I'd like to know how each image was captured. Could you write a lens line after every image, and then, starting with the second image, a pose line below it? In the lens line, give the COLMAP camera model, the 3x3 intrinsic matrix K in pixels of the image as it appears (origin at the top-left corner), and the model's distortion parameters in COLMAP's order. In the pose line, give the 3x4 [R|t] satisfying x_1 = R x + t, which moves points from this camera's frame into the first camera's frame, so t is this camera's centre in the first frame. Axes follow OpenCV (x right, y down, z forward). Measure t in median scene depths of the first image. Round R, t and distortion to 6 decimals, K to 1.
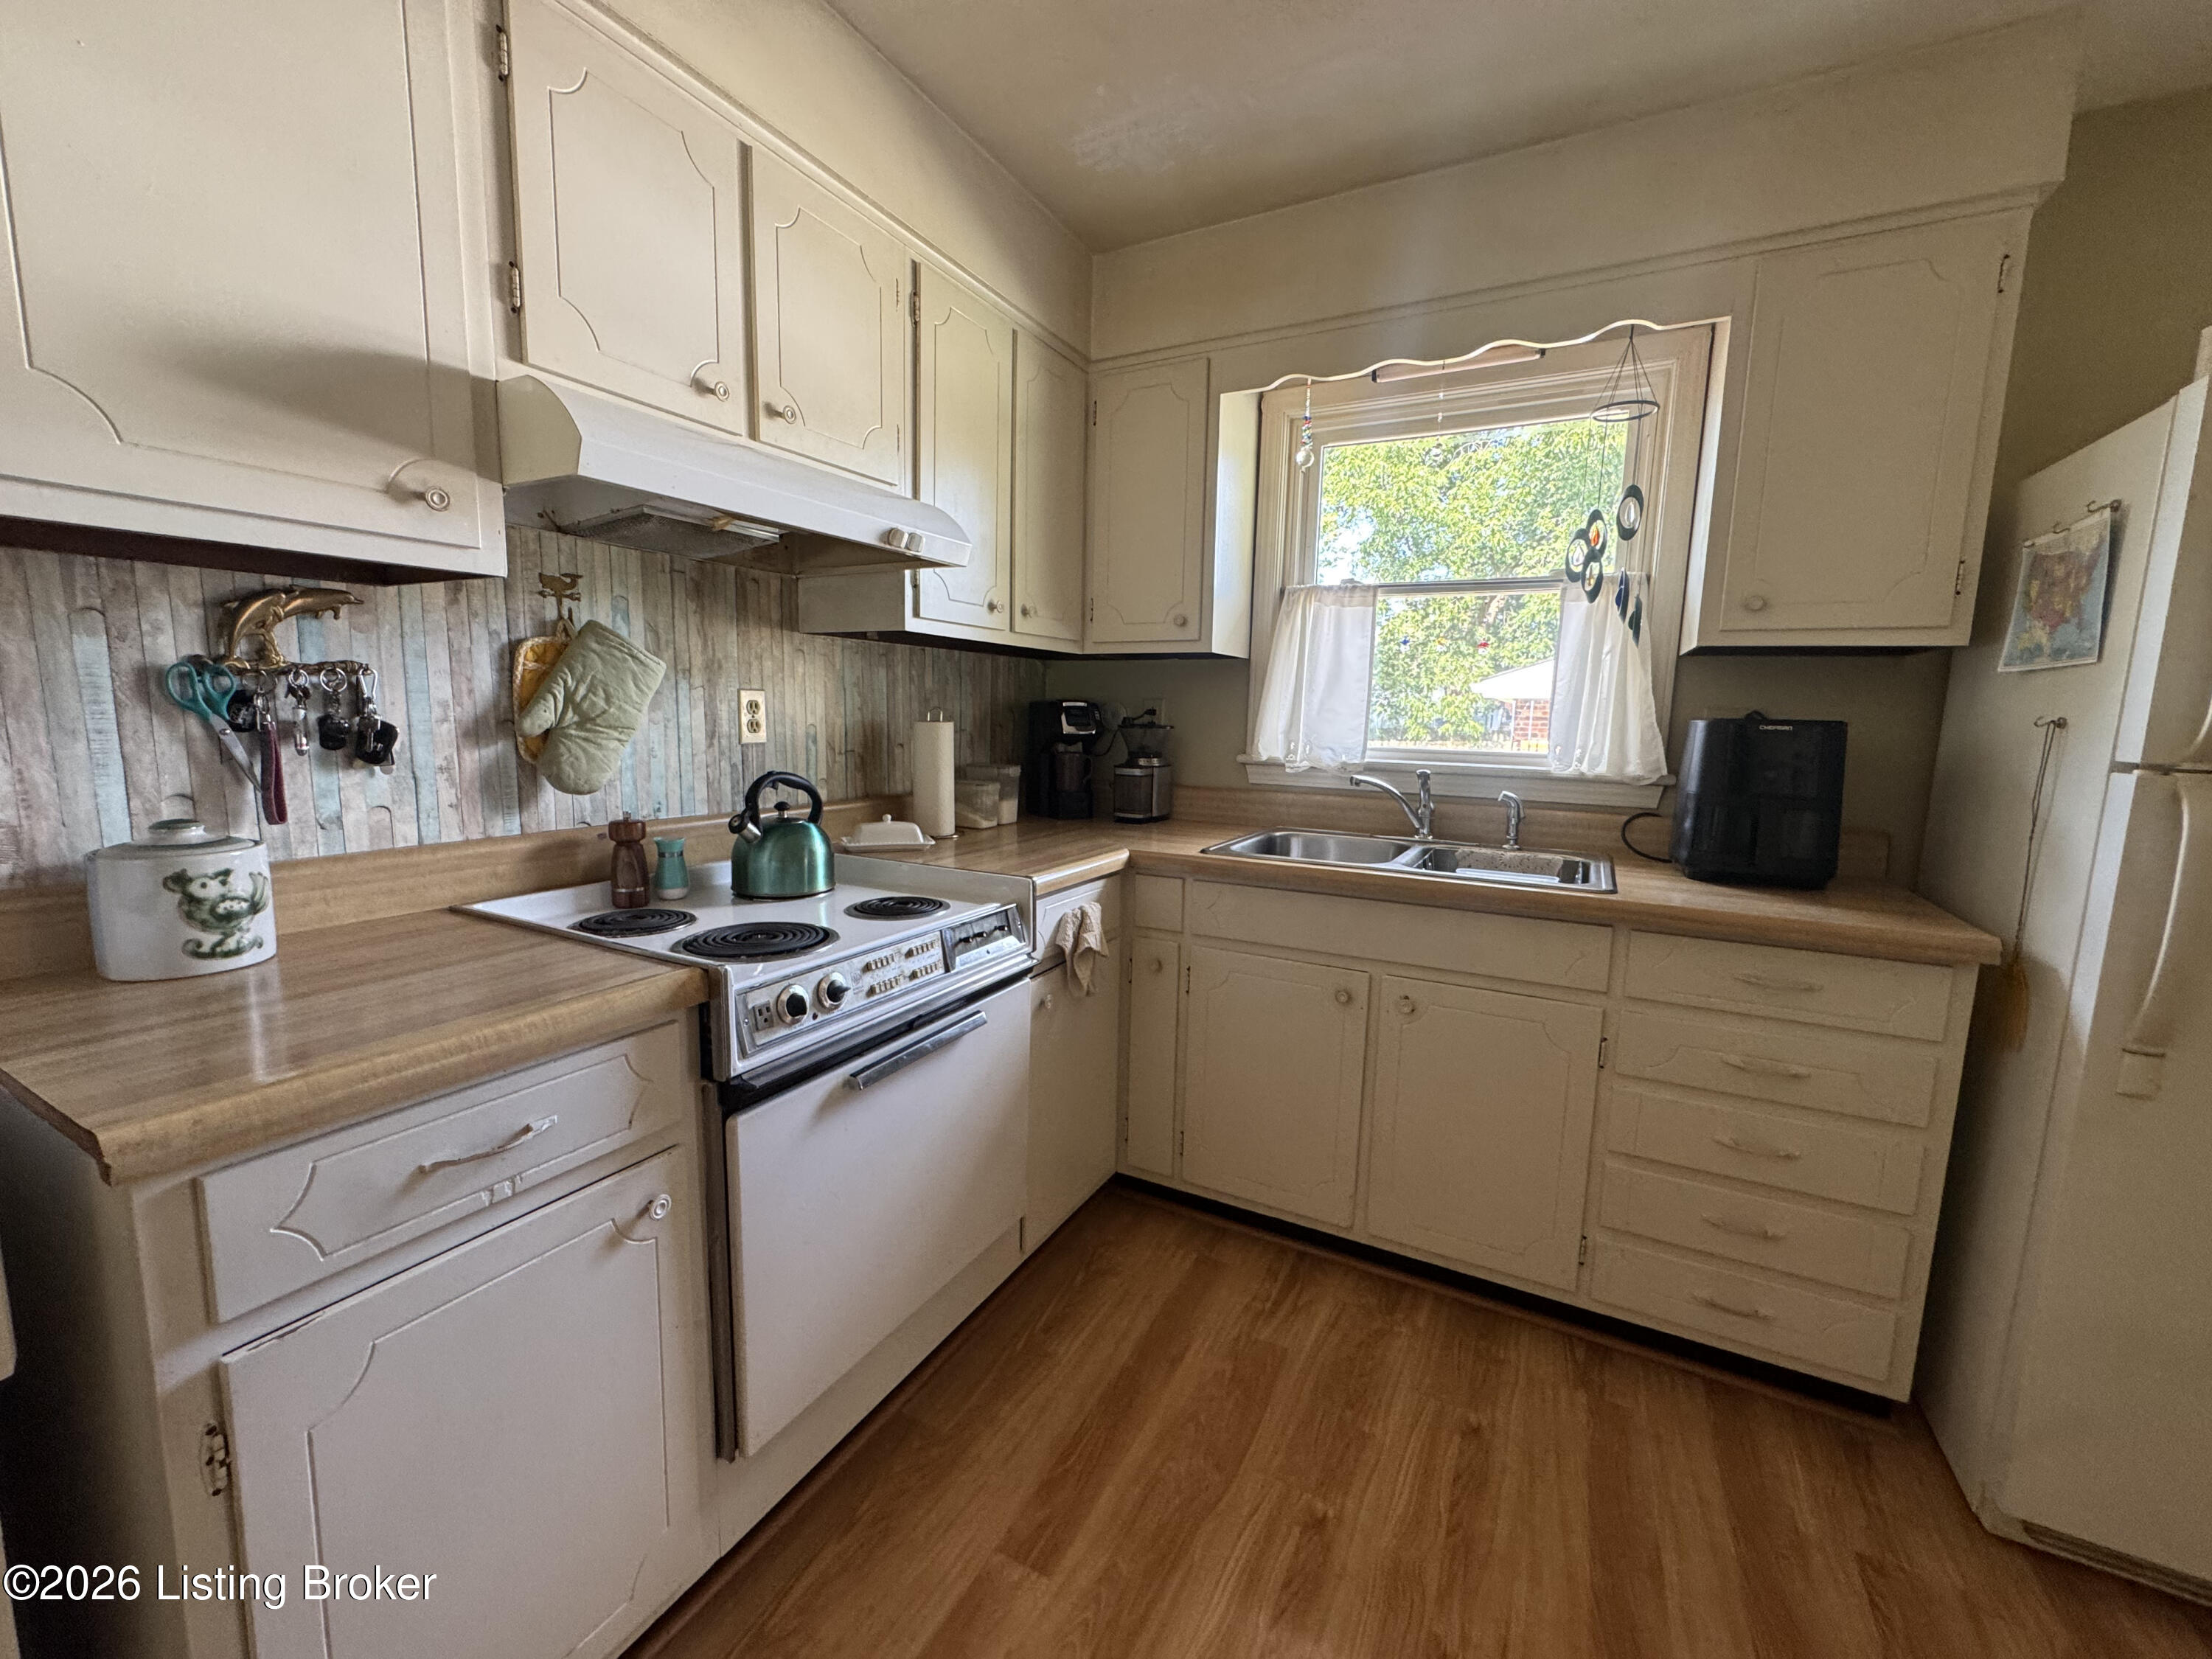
lens RADIAL K [[878.9, 0, 1109.9], [0, 878.9, 824.3], [0, 0, 1]] dist [-0.001195, 0.000172]
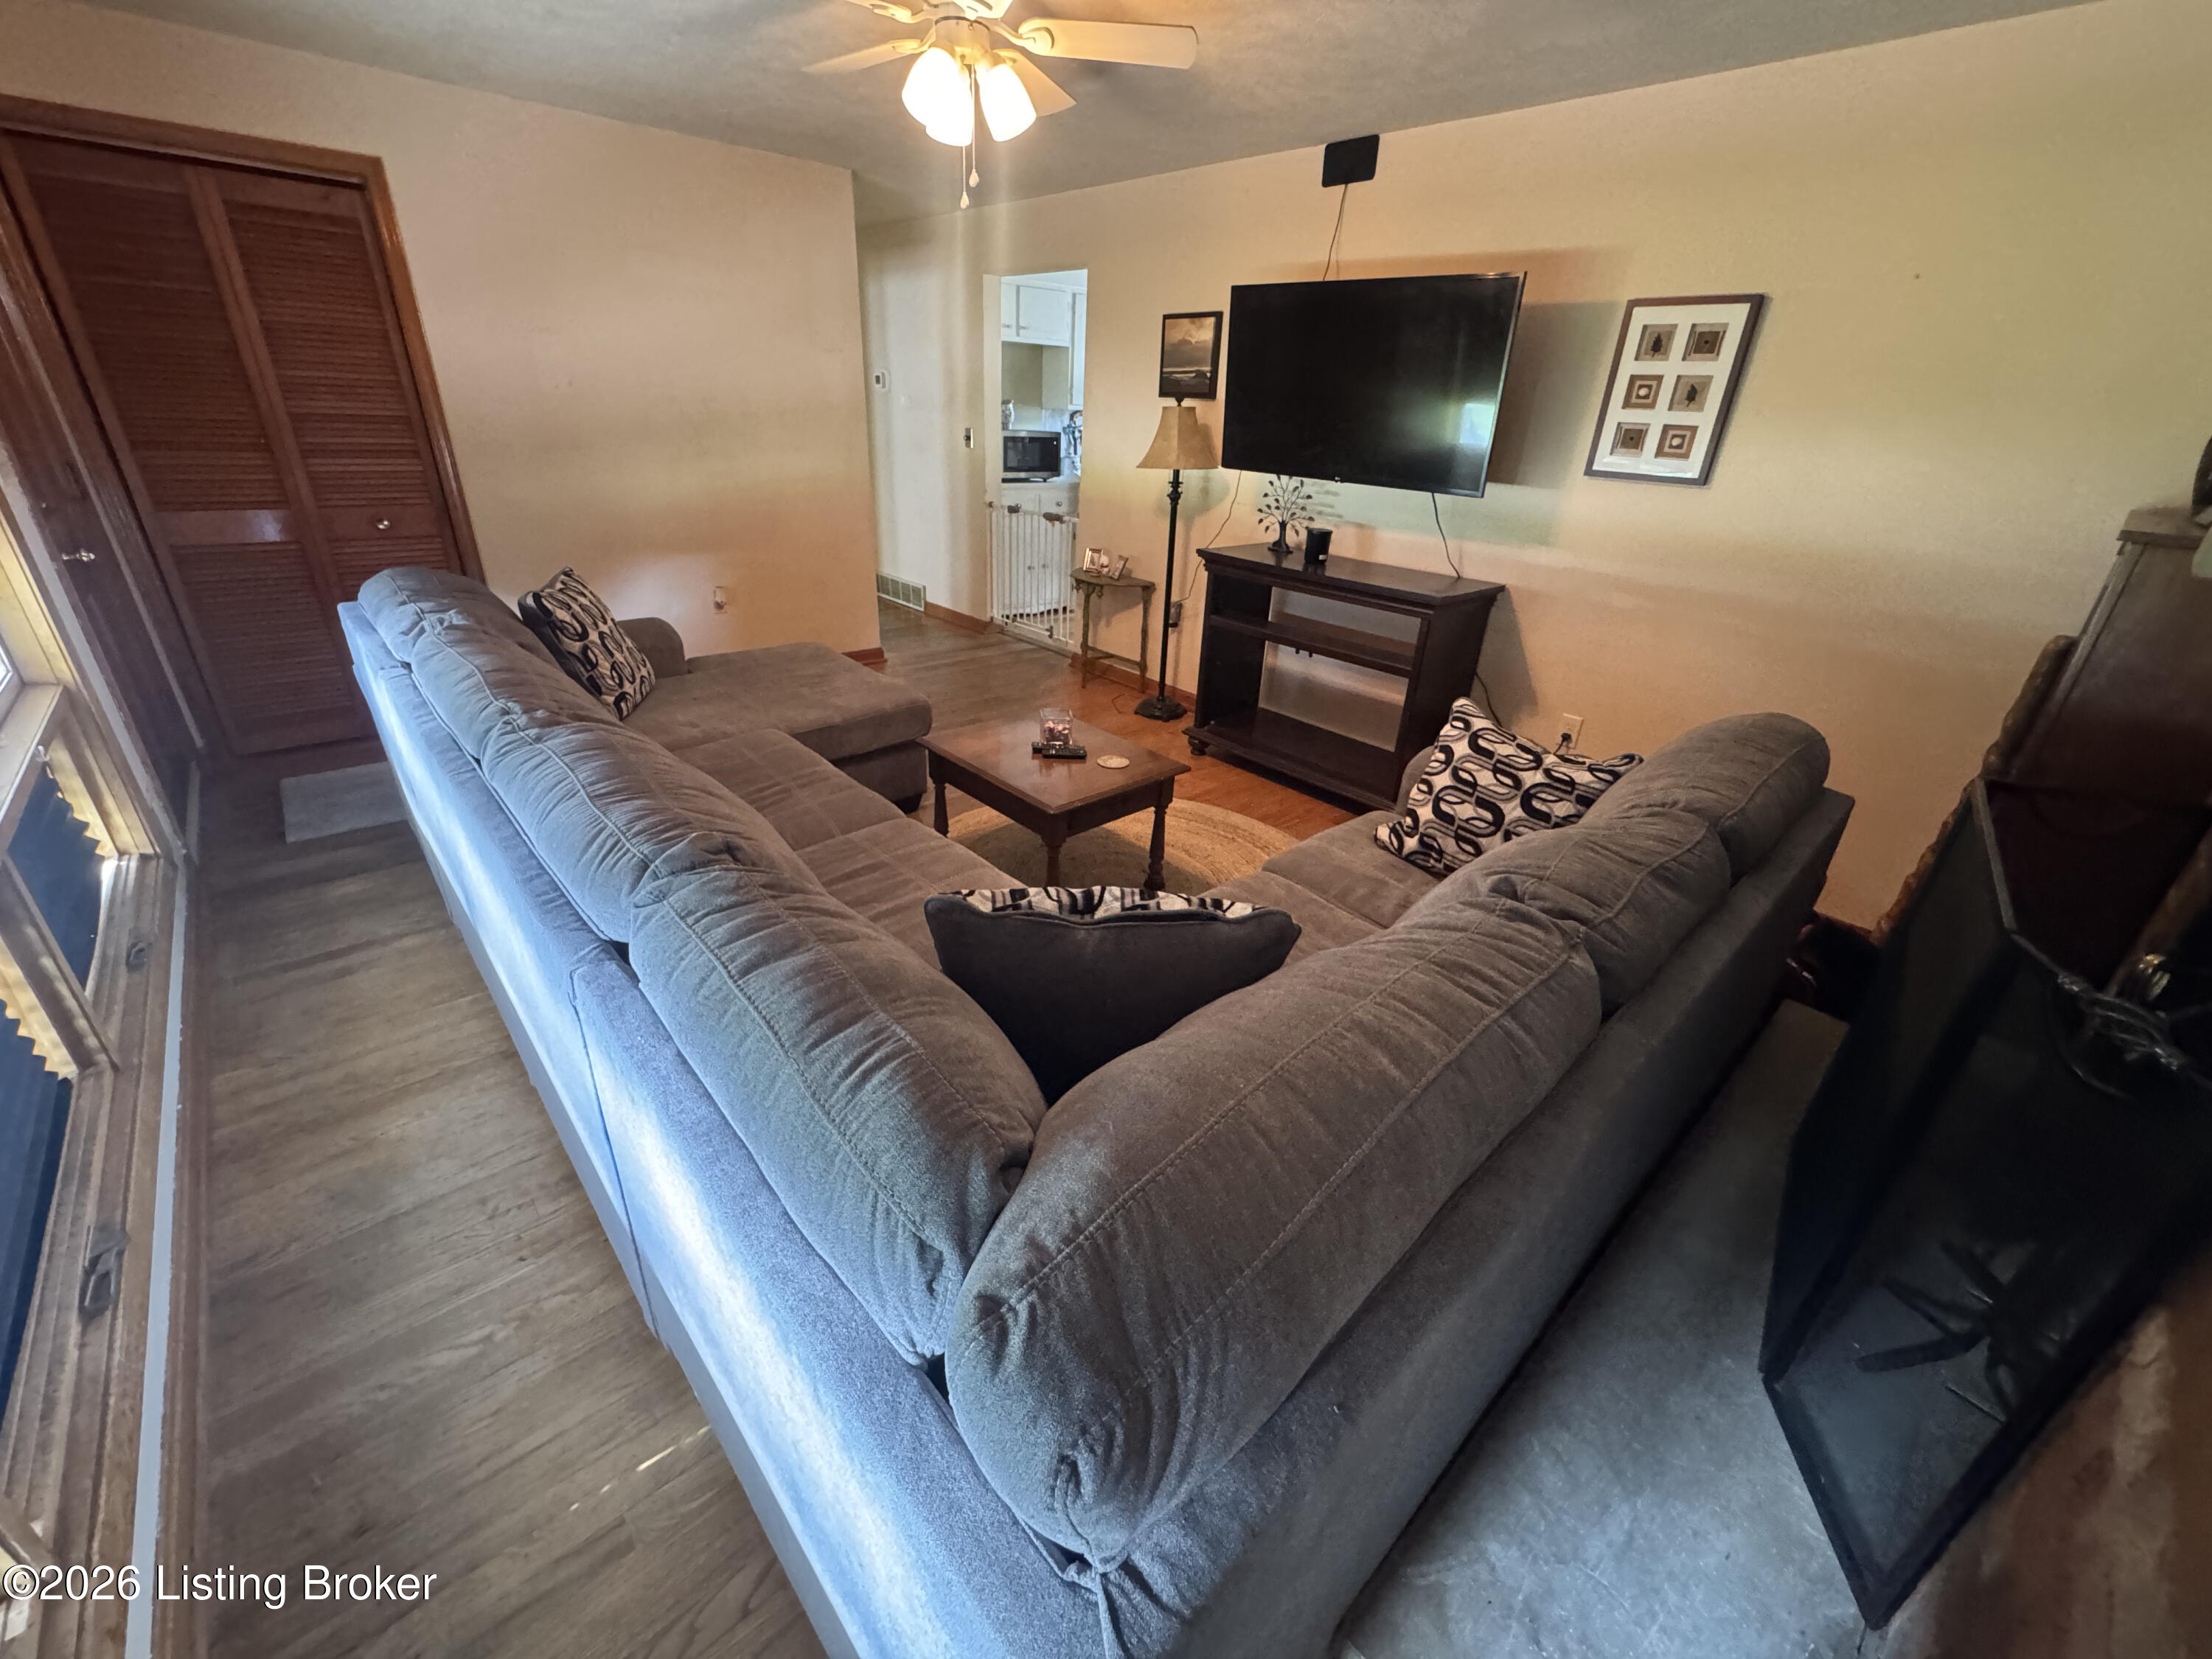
lens RADIAL K [[878.9, 0, 1109.9], [0, 878.9, 824.3], [0, 0, 1]] dist [-0.001195, 0.000172]
pose [[0.942946, 0.155471, -0.294419, 1.213787], [-0.061134, 0.950095, 0.305911, 0.461086], [0.327286, -0.270458, 0.905393, -4.297455]]
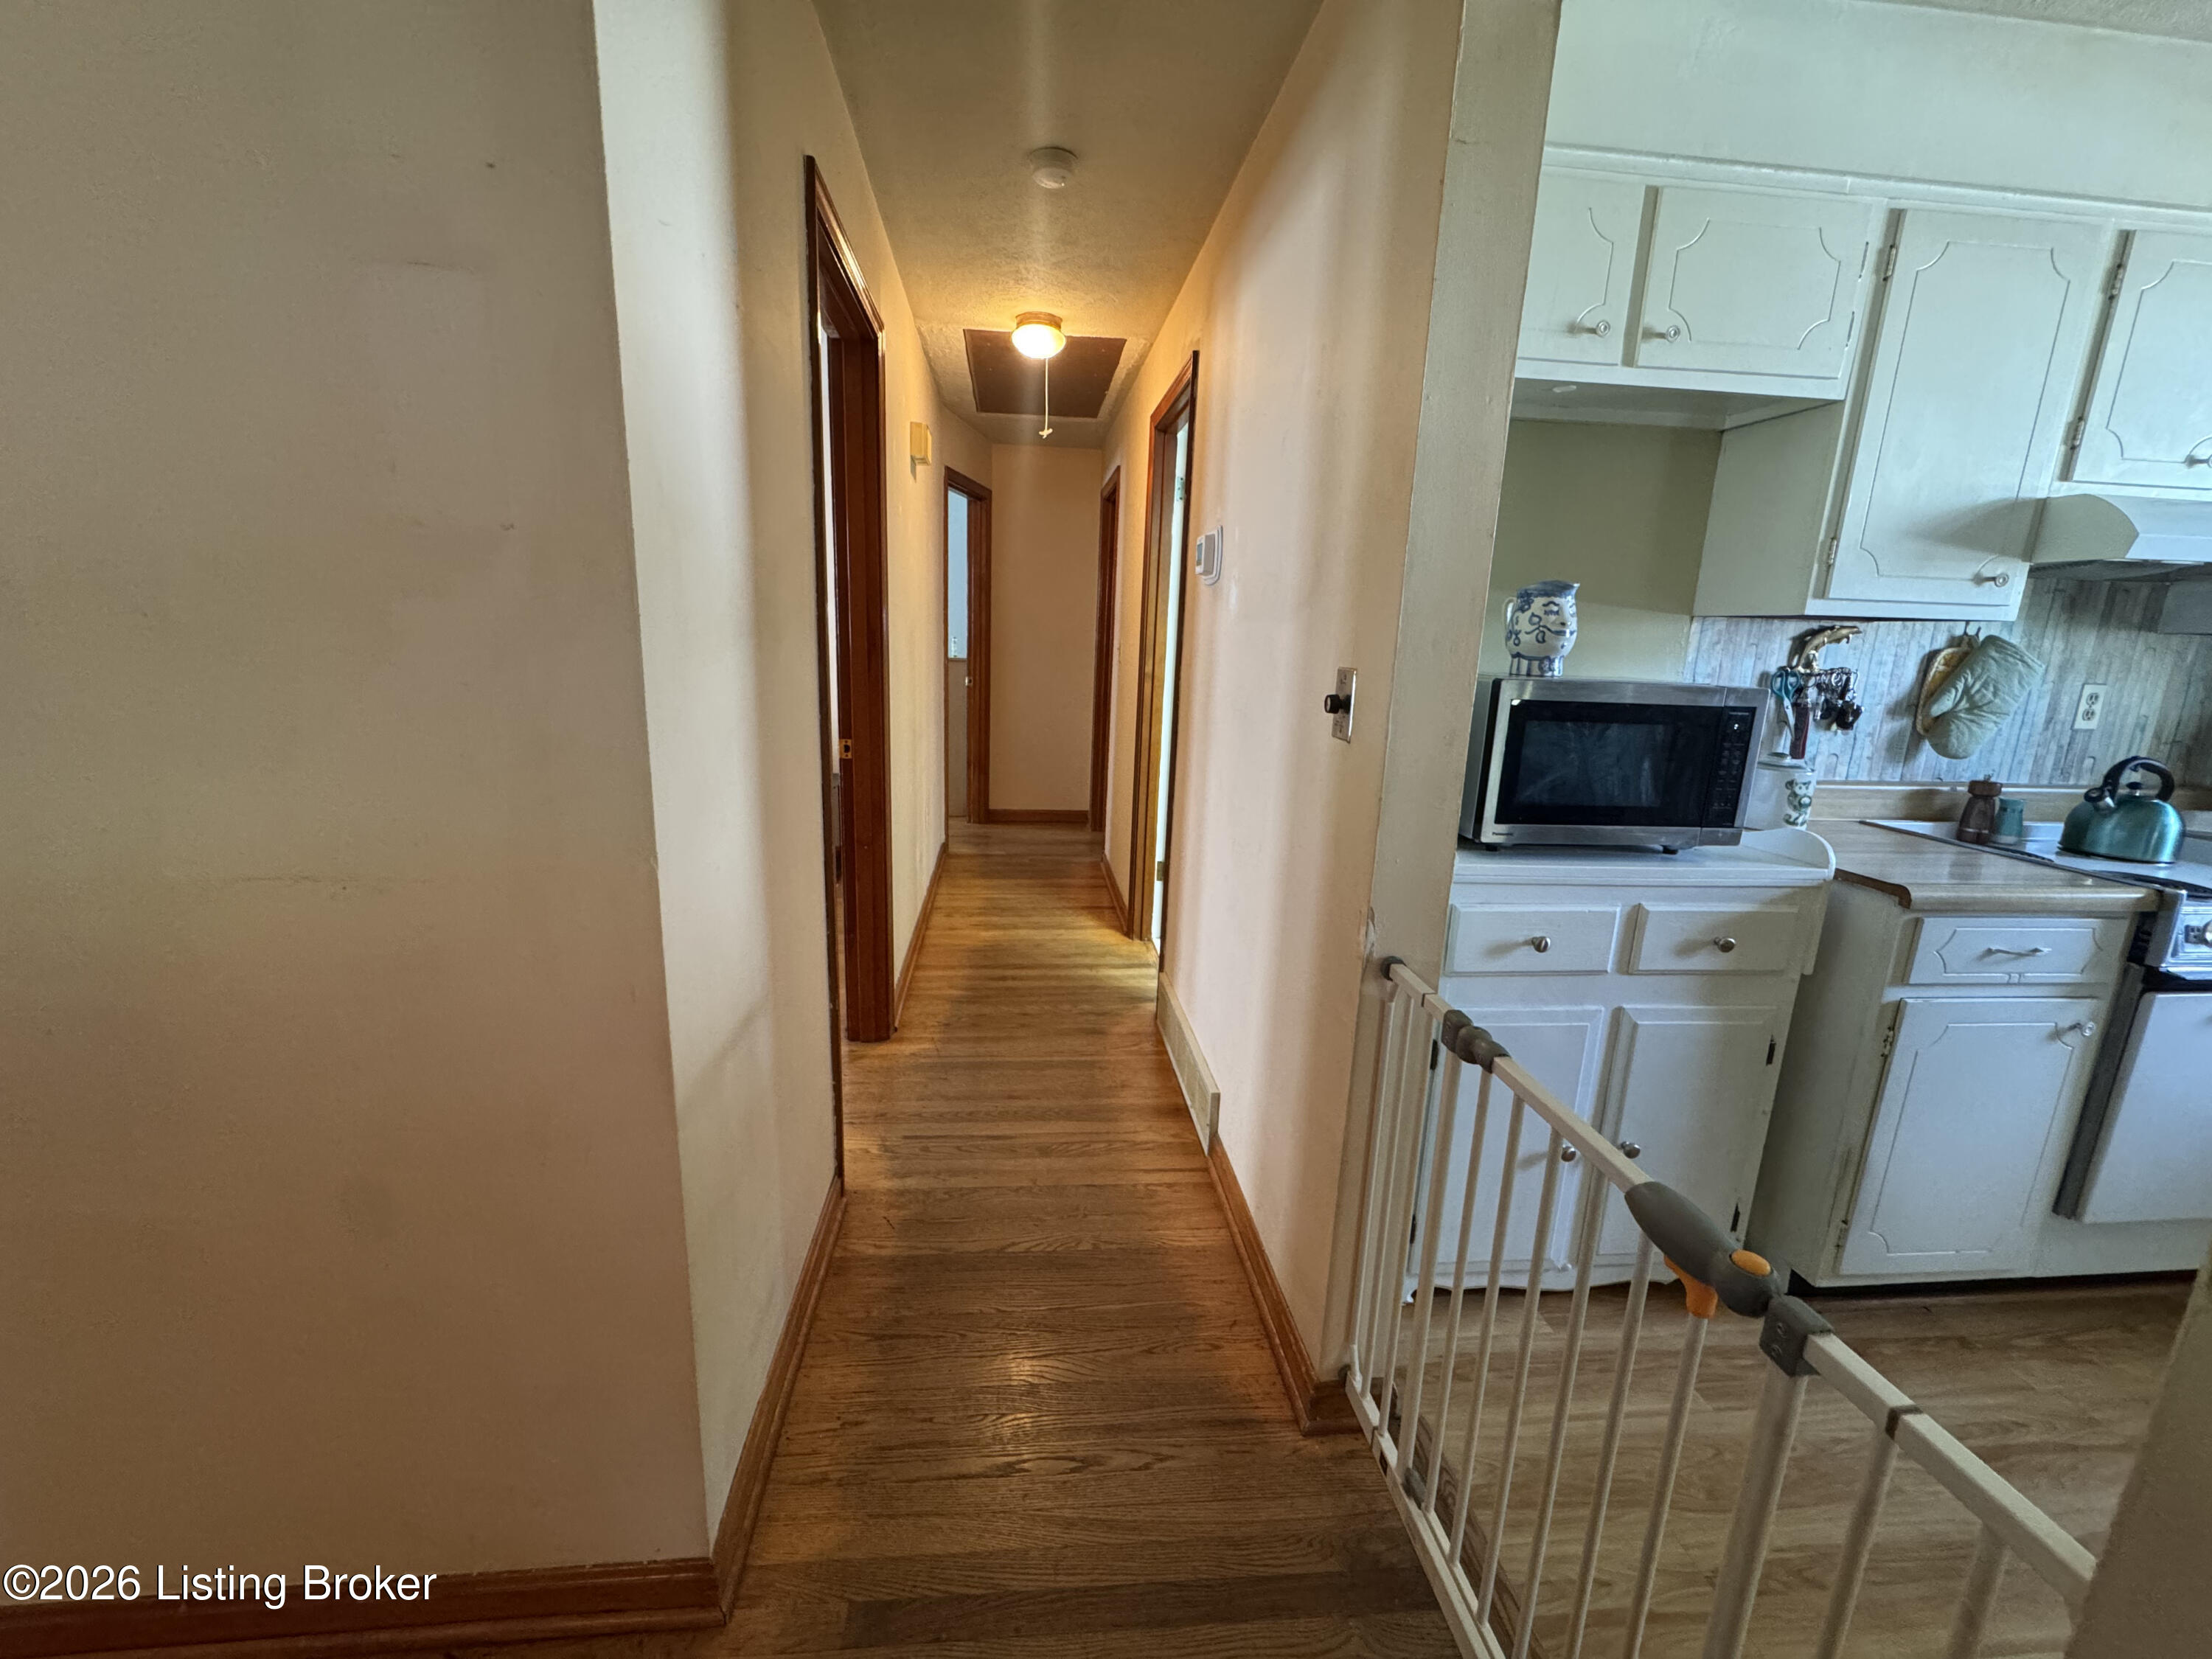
lens RADIAL K [[878.9, 0, 1109.9], [0, 878.9, 824.3], [0, 0, 1]] dist [-0.001195, 0.000172]
pose [[0.553969, 0.170467, -0.814898, -0.202111], [-0.127483, 0.984639, 0.119311, 0.084173], [0.822719, 0.037791, 0.567191, -1.040742]]
